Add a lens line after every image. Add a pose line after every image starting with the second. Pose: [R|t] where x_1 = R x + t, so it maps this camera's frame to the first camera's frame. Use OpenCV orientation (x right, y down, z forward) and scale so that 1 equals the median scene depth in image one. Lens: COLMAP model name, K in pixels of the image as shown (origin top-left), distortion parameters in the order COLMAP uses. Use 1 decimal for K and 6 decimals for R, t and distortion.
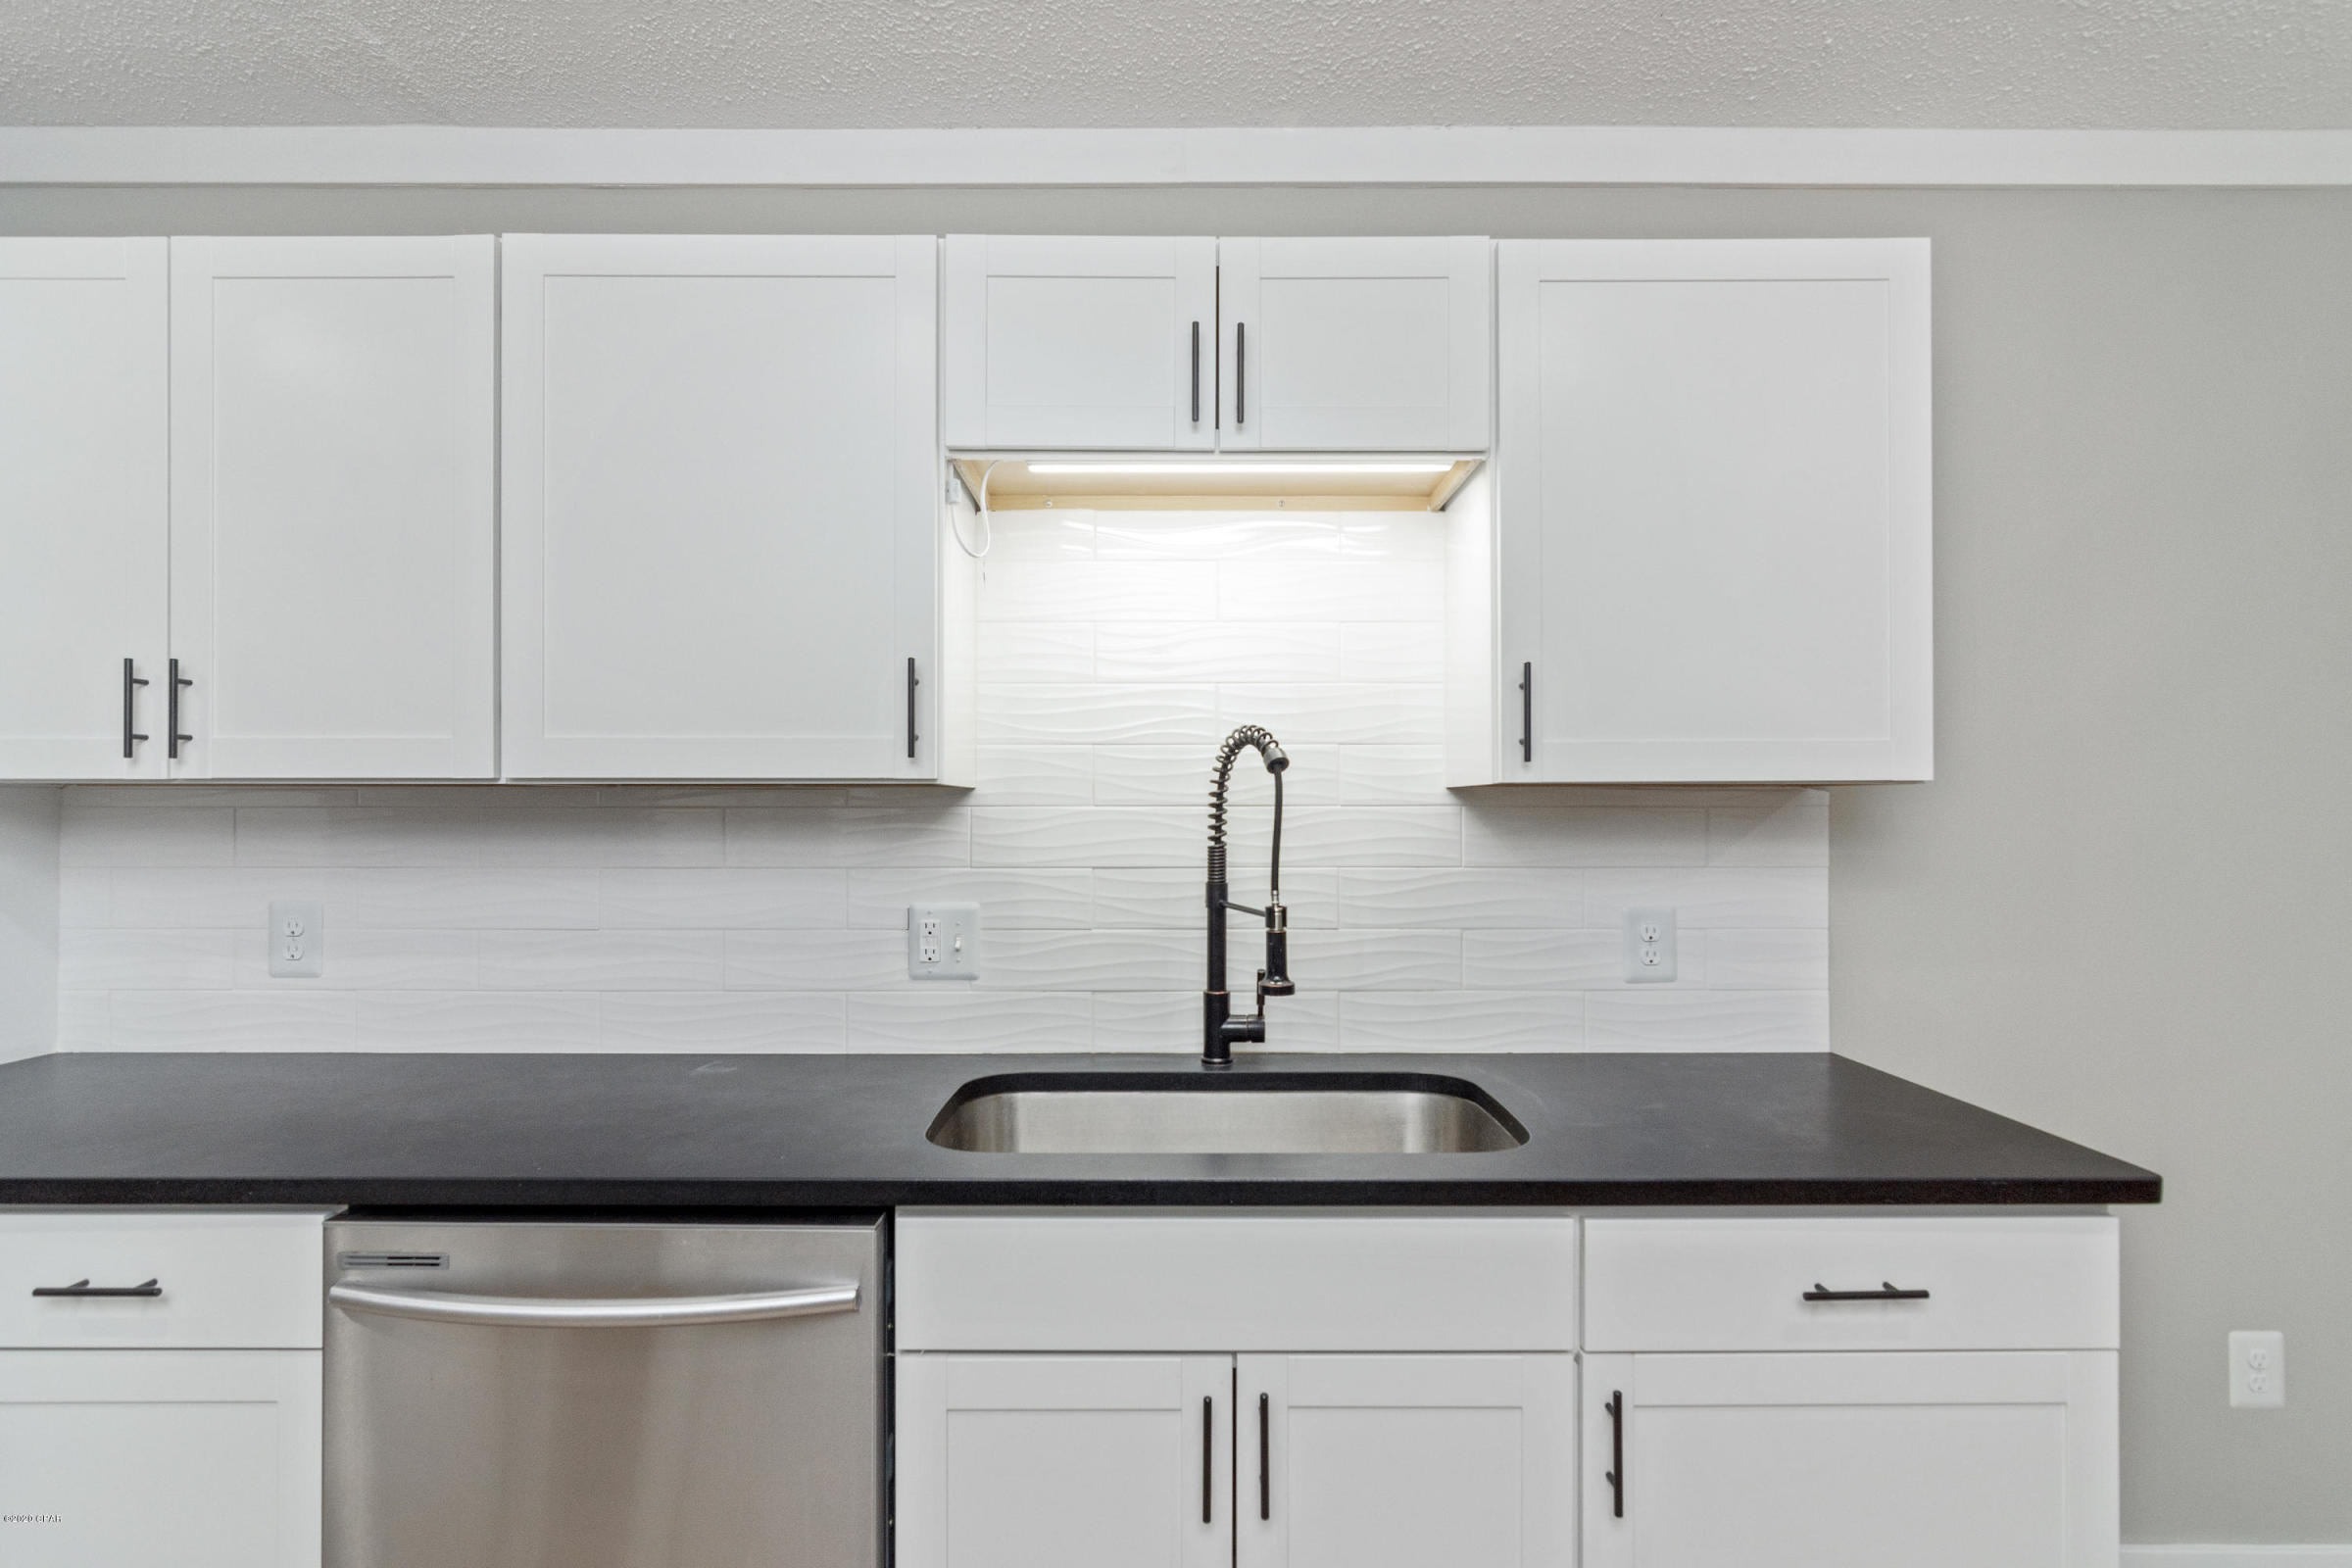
lens RADIAL K [[1121.0, 0, 1176.6], [0, 1121.0, 802.6], [0, 0, 1]] dist [-0.018523, -0.000243]
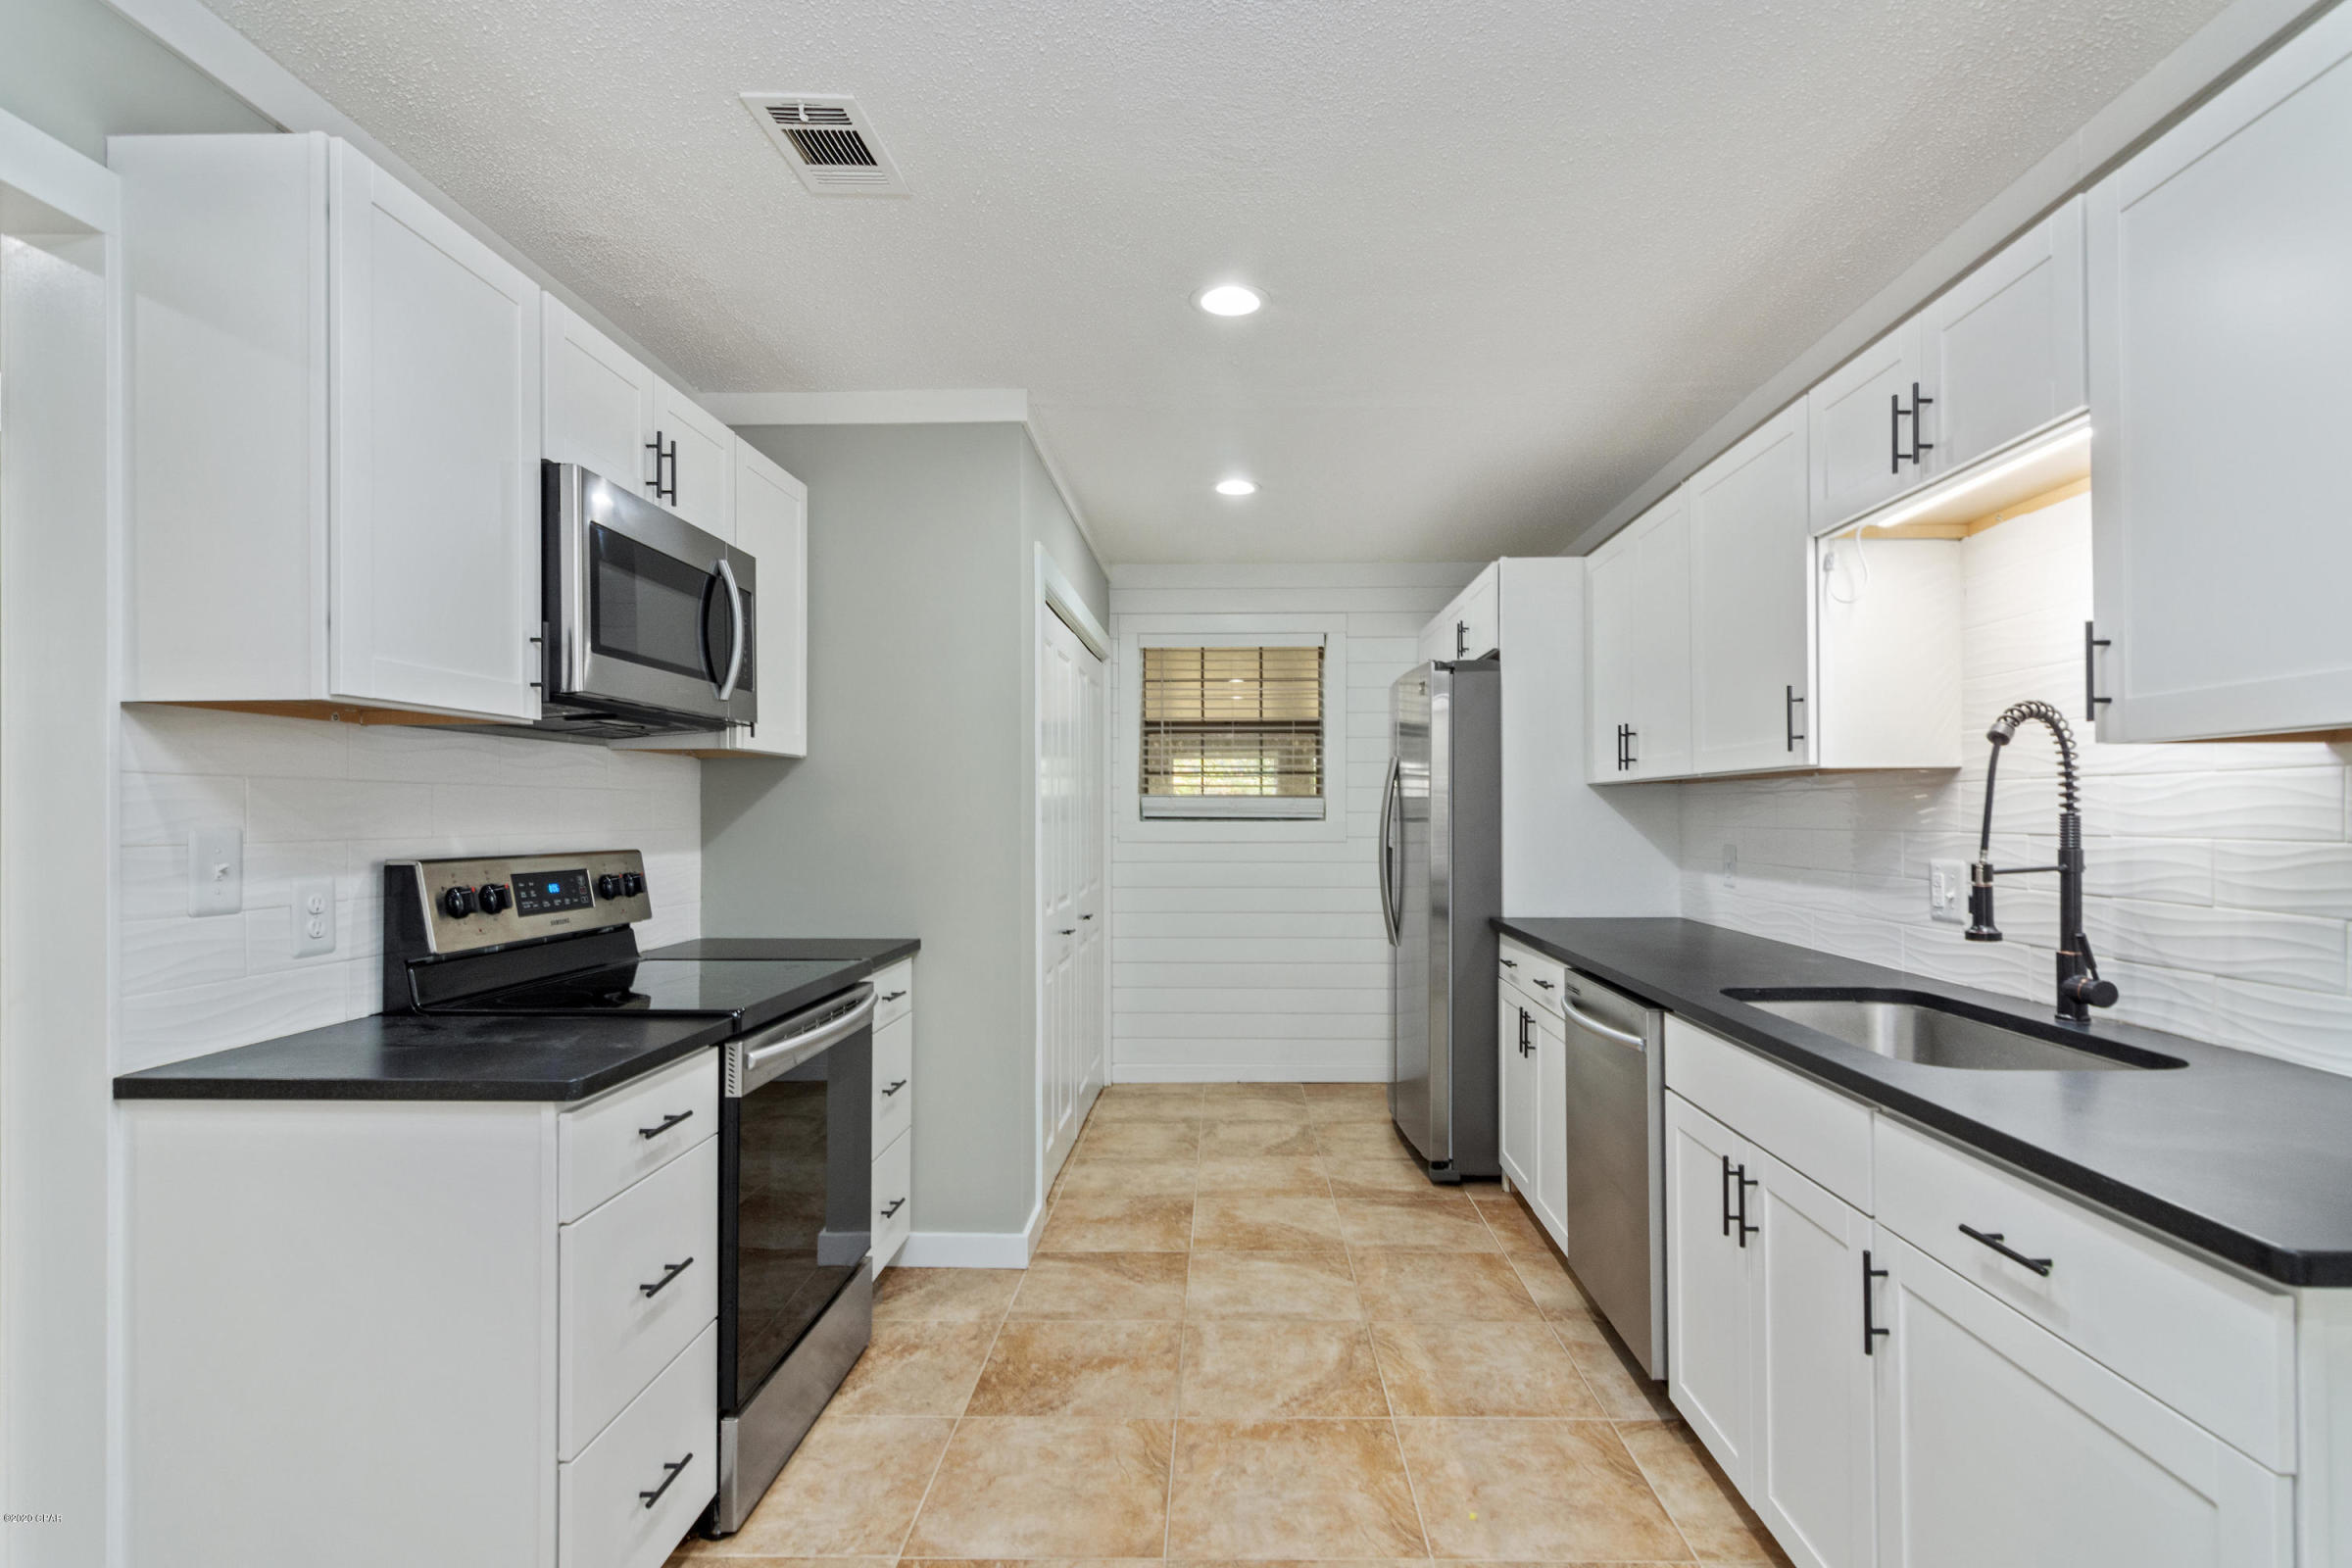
lens RADIAL K [[1121.0, 0, 1179.9], [0, 1121.0, 798.5], [0, 0, 1]] dist [-0.018523, -0.000243]
pose [[-0.032765, -0.012611, -0.999384, 1.102969], [0.007032, 0.999893, -0.012848, 0.032052], [0.999438, -0.007449, -0.032673, 0.200092]]
